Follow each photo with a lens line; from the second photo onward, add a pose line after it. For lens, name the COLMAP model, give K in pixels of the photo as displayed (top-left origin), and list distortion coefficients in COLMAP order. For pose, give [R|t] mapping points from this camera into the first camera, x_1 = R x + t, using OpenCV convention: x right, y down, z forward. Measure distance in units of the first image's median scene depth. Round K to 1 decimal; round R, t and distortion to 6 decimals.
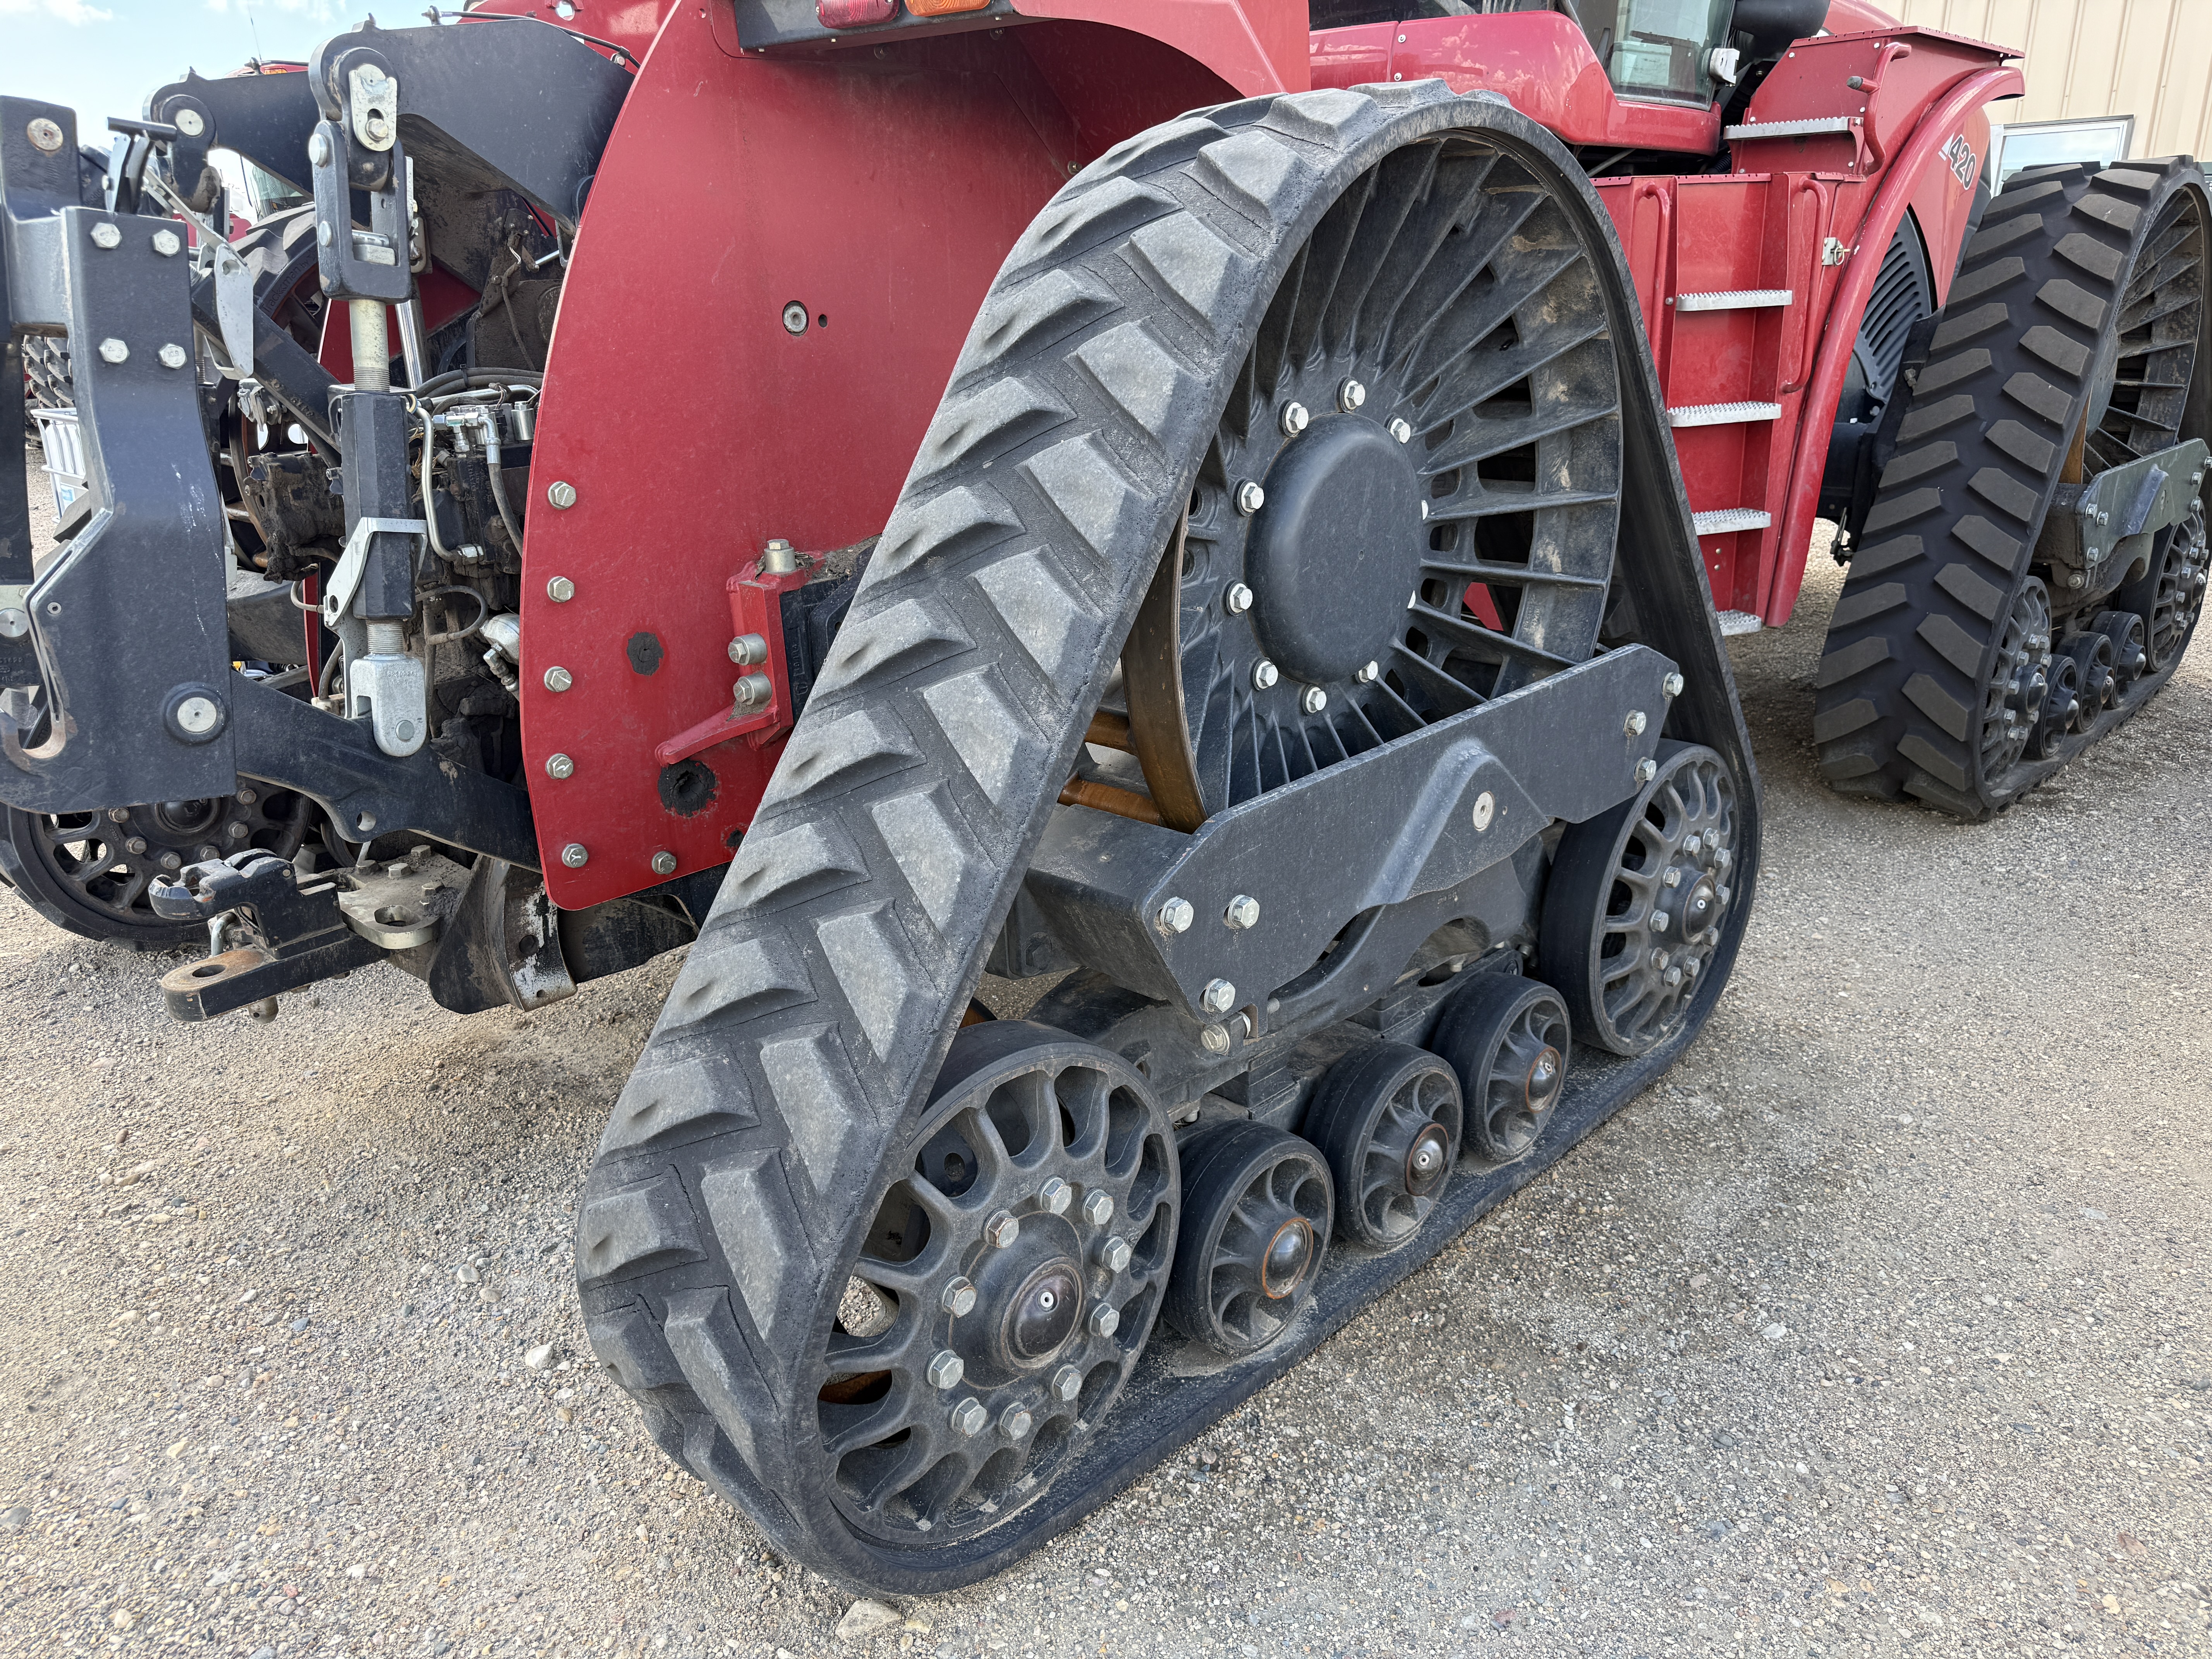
lens RADIAL K [[1551.8, 0, 1116.0], [0, 1551.8, 810.2], [0, 0, 1]] dist [0.059656, -0.073663]
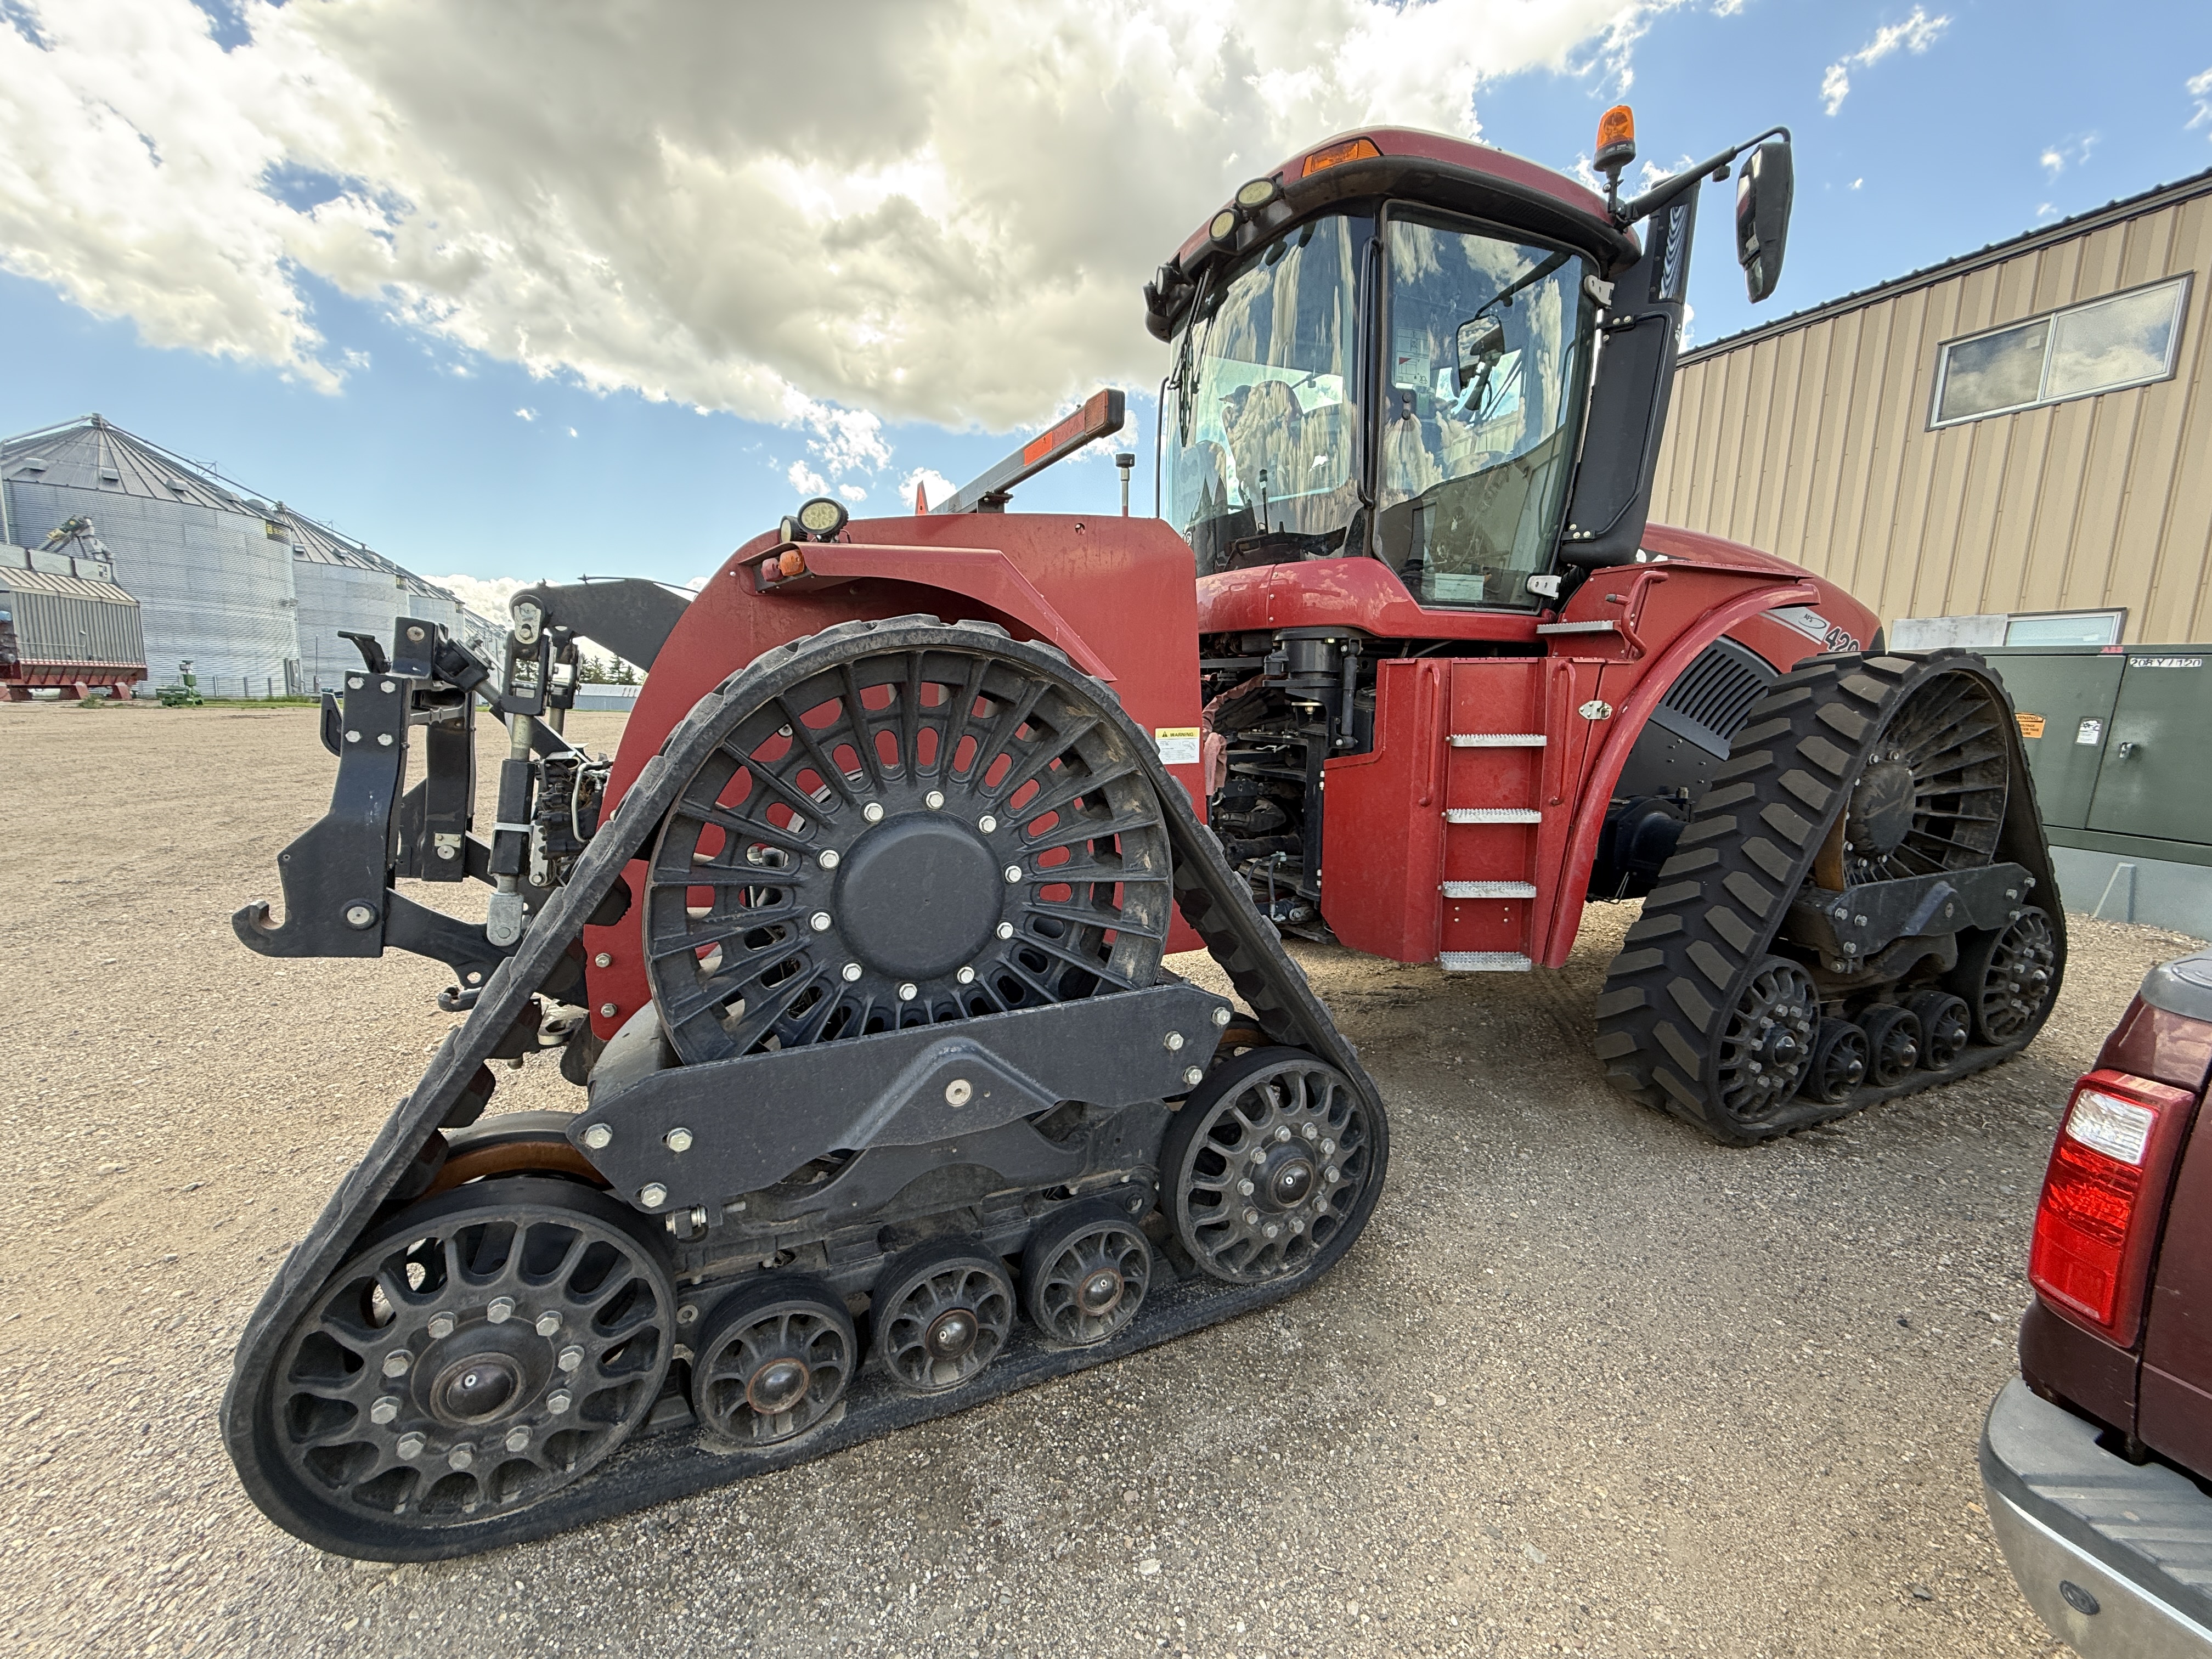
lens RADIAL K [[873.4, 0, 1093.3], [0, 873.4, 824.2], [0, 0, 1]] dist [0.001094, -0.000276]
pose [[0.929214, 0.088551, -0.358776, 0.477392], [-0.148012, 0.978771, -0.141770, -0.112508], [0.338606, 0.184838, 0.922595, 0.203033]]
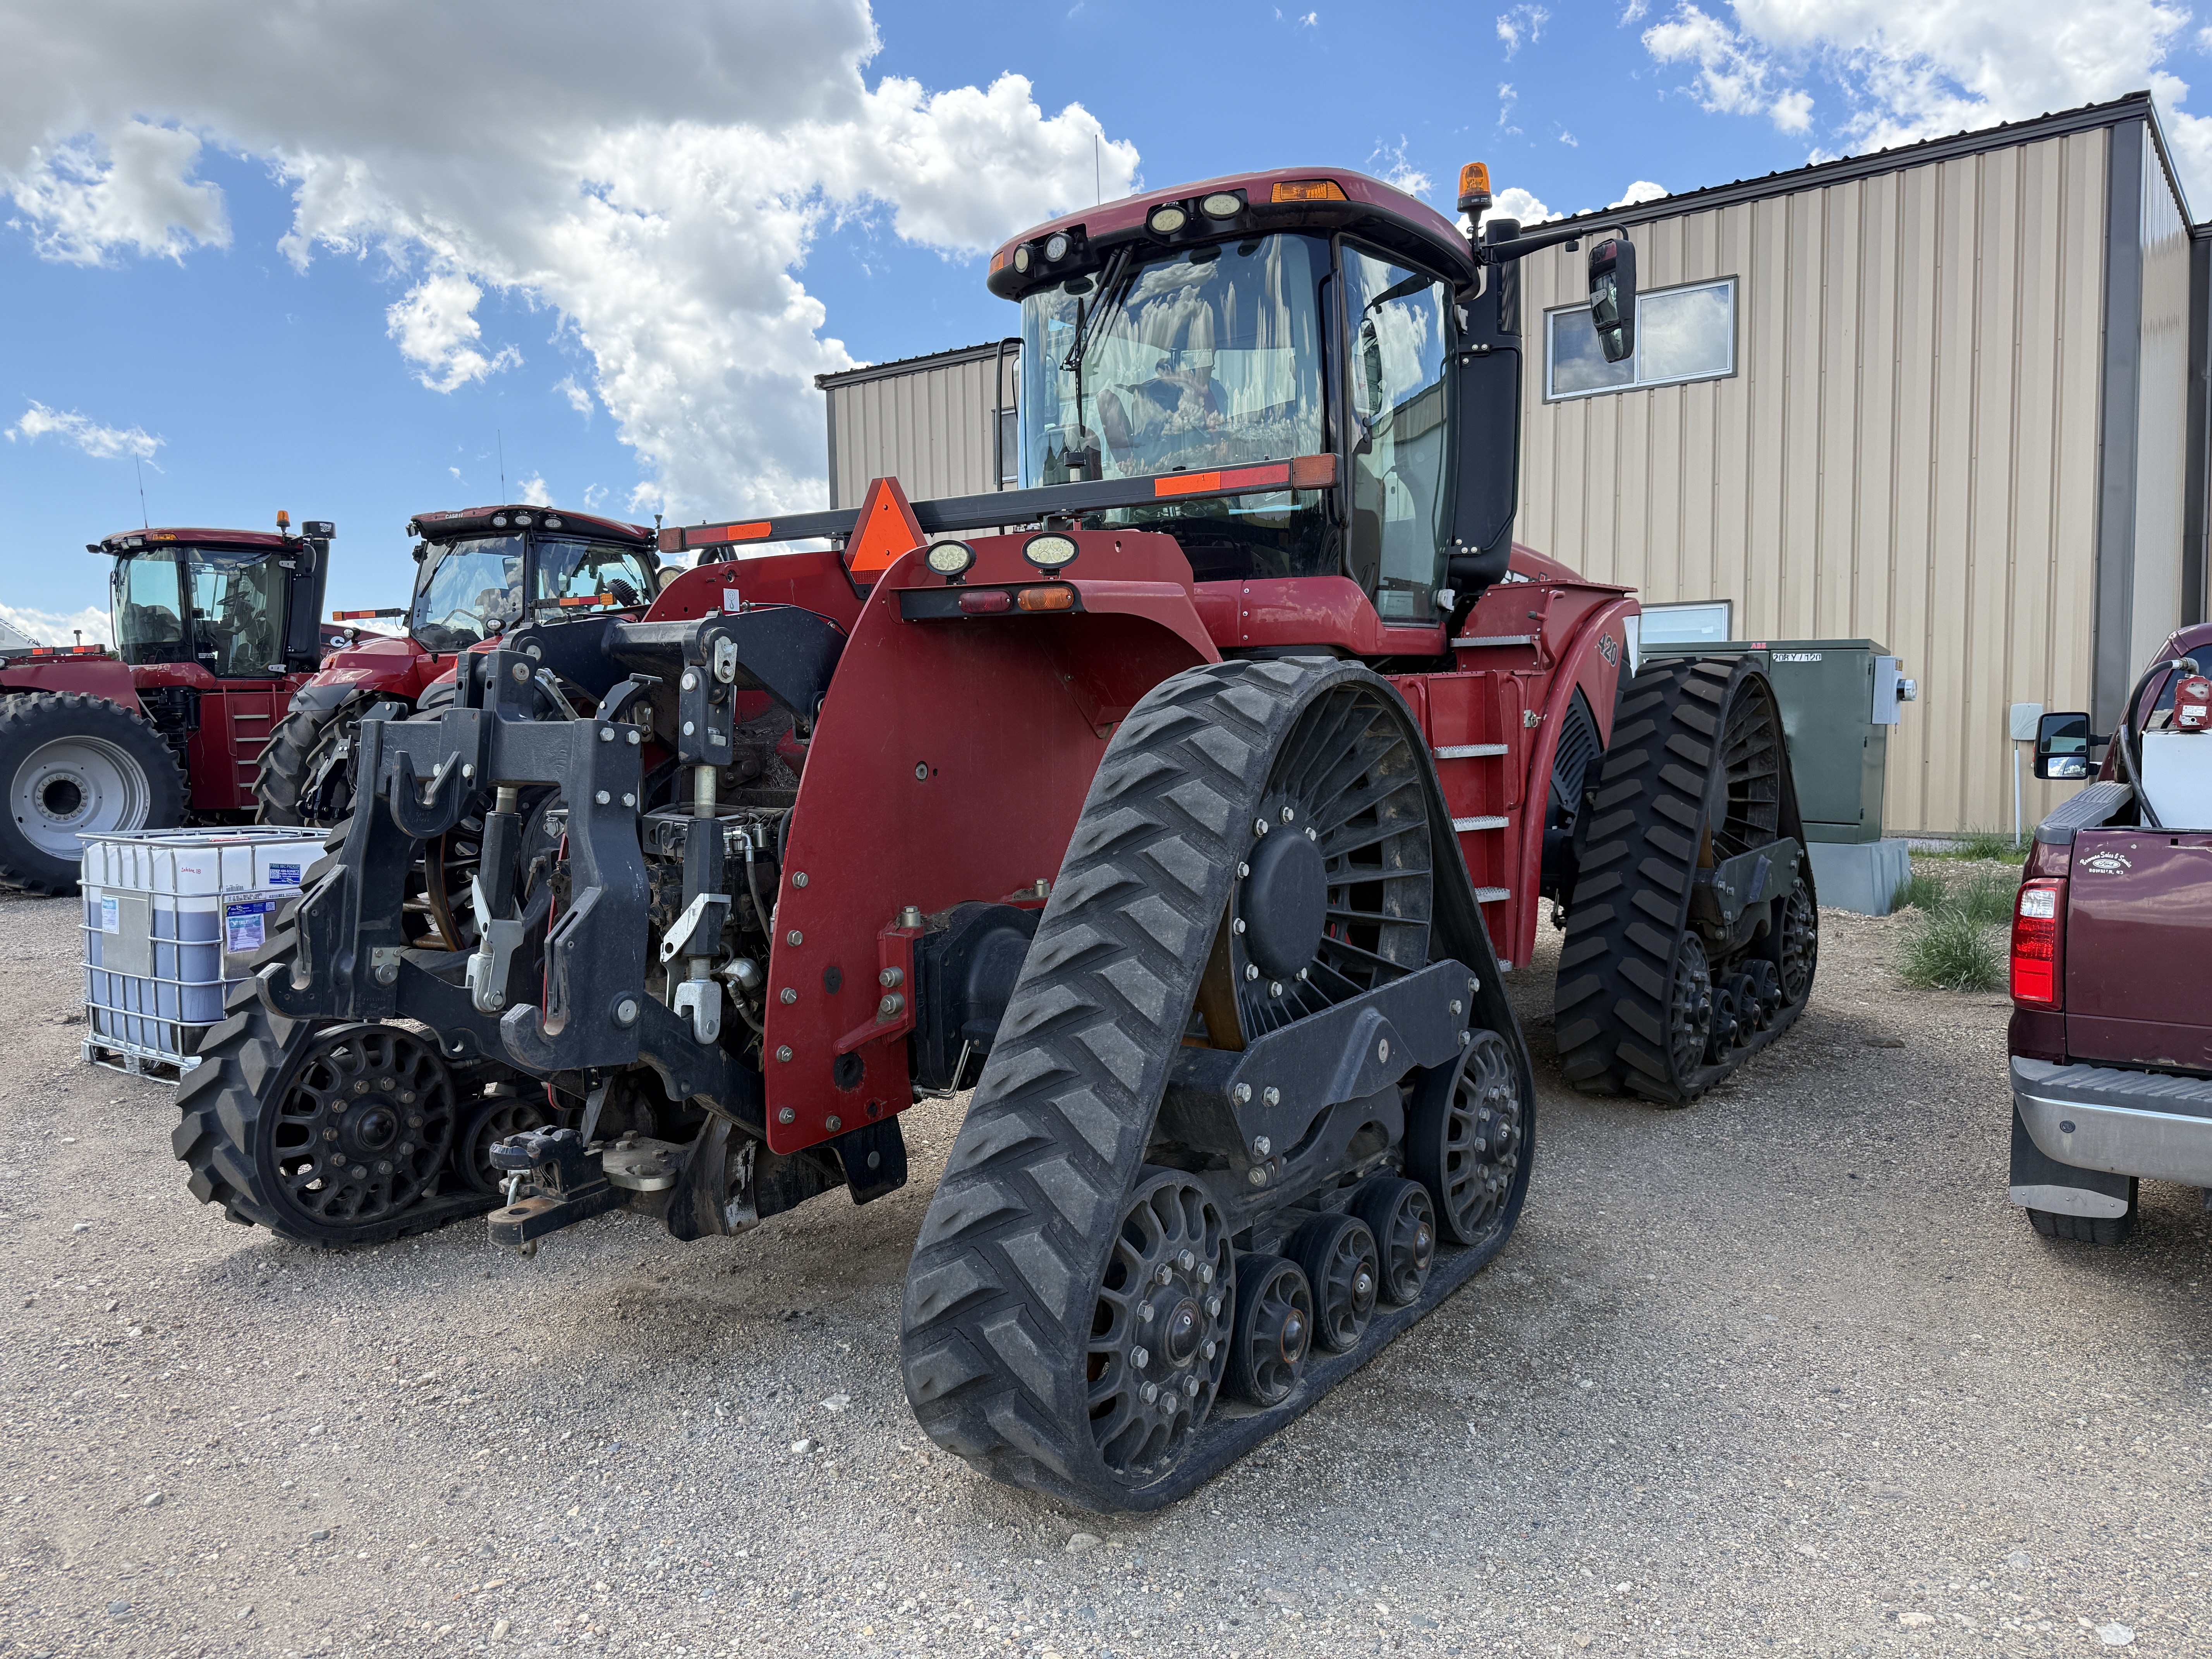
lens RADIAL K [[1498.0, 0, 1100.1], [0, 1498.0, 818.7], [0, 0, 1]] dist [0.166363, -0.283574]
pose [[0.990172, -0.009065, 0.139559, -0.229923], [0.043682, 0.968020, -0.247043, 0.115869], [-0.132857, 0.250711, 0.958902, -0.466628]]
